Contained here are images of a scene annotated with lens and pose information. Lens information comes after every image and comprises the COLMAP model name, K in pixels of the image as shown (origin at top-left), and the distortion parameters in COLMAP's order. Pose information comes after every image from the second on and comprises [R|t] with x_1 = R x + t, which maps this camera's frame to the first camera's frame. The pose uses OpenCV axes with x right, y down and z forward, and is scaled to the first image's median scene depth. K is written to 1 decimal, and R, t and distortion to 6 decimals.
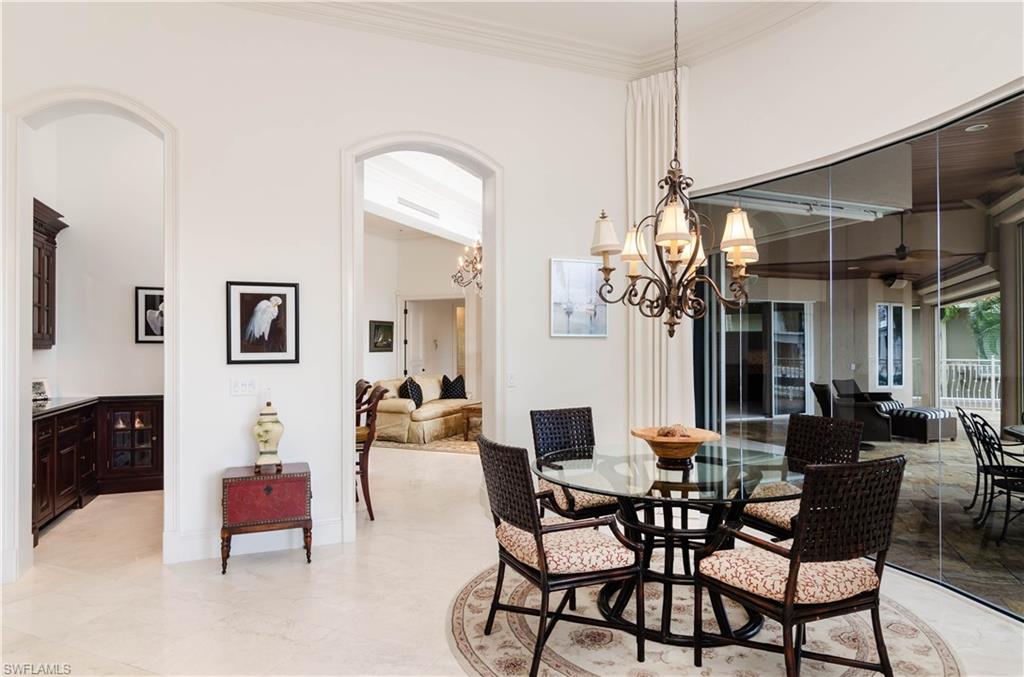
lens RADIAL K [[610.0, 0, 515.4], [0, 610.0, 344.5], [0, 0, 1]] dist [0.005123, 0.001659]
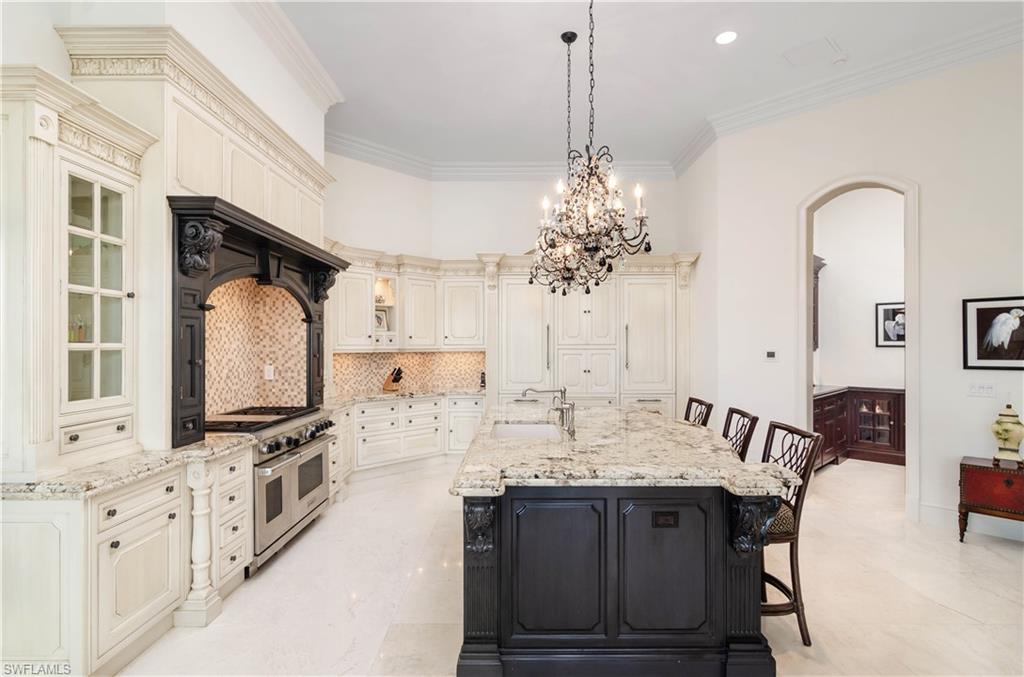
lens RADIAL K [[506.8, 0, 514.2], [0, 506.8, 342.4], [0, 0, 1]] dist [0.000954, 0.000726]
pose [[0.399583, -0.001454, -0.916696, 0.083764], [0.002632, 0.999996, -0.000439, -0.020952], [0.916693, -0.002238, 0.399585, -0.195399]]
